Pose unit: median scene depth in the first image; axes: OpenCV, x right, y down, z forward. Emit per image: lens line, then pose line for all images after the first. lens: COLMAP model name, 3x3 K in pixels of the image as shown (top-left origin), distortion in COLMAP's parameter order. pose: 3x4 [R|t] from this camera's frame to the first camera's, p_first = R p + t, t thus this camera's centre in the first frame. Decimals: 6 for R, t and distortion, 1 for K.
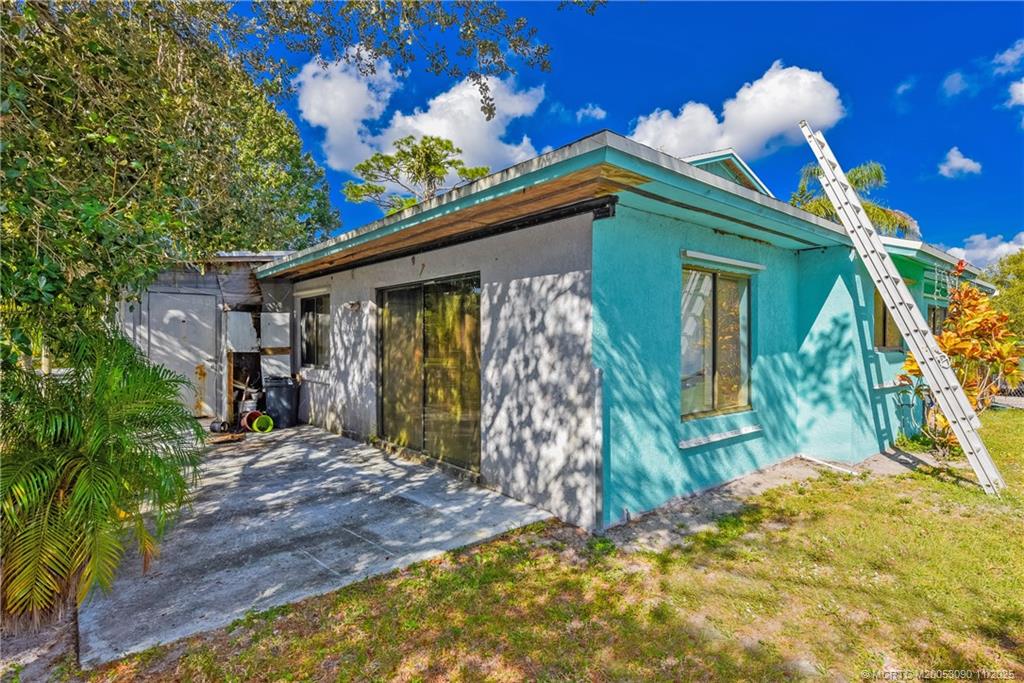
lens RADIAL K [[533.1, 0, 521.0], [0, 533.1, 338.0], [0, 0, 1]] dist [-0.001404, -0.001279]
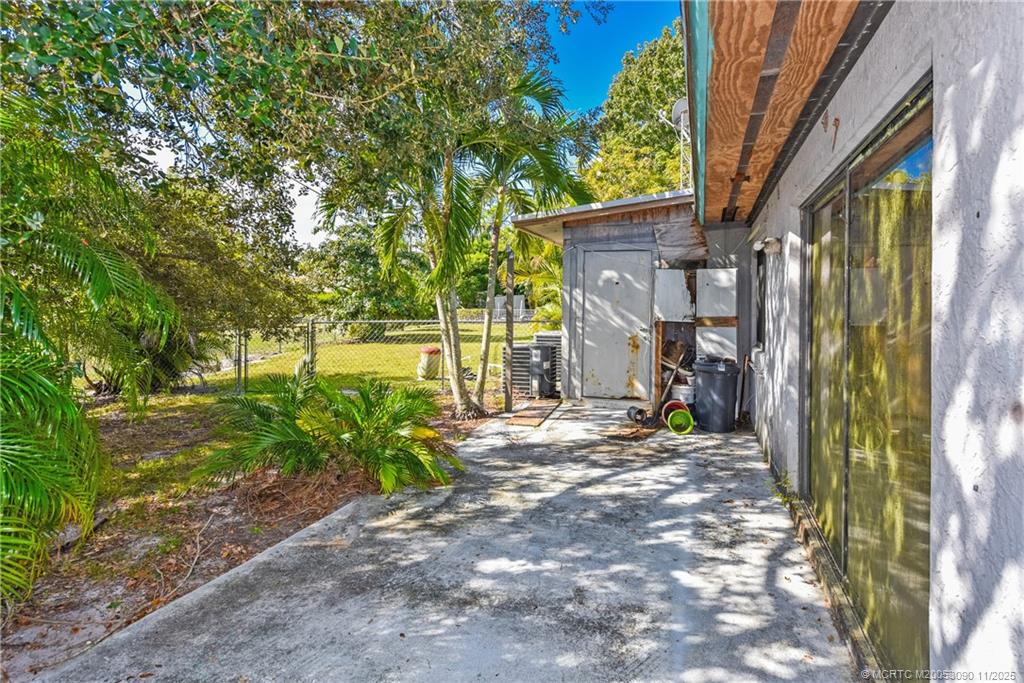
lens RADIAL K [[545.7, 0, 511.8], [0, 545.7, 301.1], [0, 0, 1]] dist [0.001245, -0.000886]
pose [[0.516616, 0.001933, -0.856215, 0.048396], [-0.011719, 0.999920, -0.004813, 0.005873], [0.856137, 0.012521, 0.516597, 0.622712]]
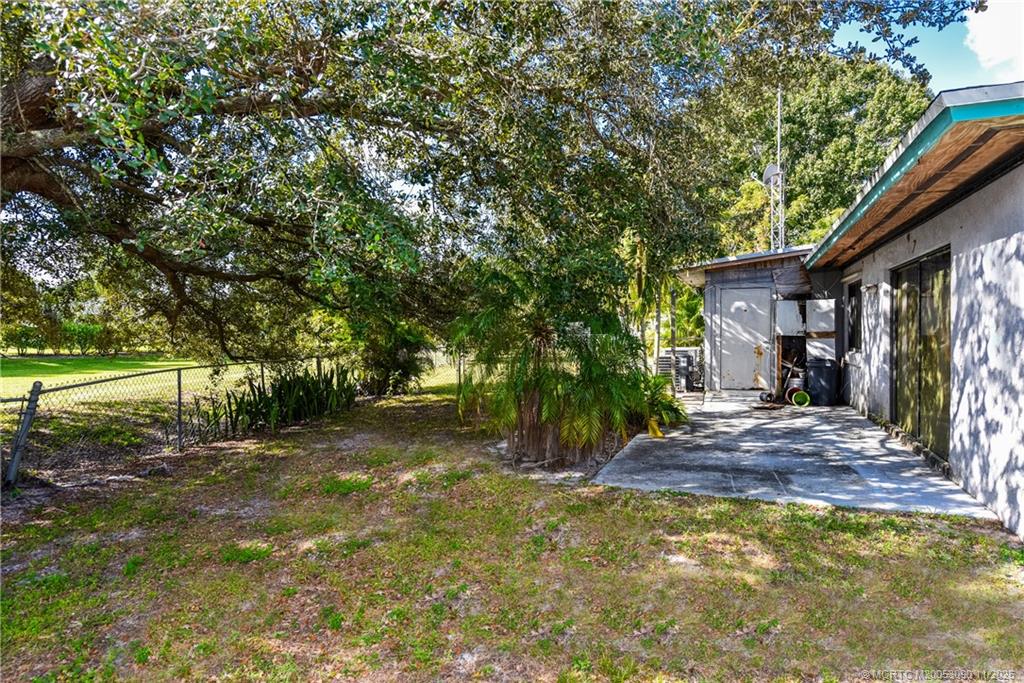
lens RADIAL K [[533.1, 0, 521.0], [0, 533.1, 338.0], [0, 0, 1]] dist [-0.001404, -0.001279]
pose [[0.457731, 0.010323, -0.889031, 0.366764], [0.006016, 0.999874, 0.014707, 0.018426], [0.889070, -0.012080, 0.457611, -0.060798]]
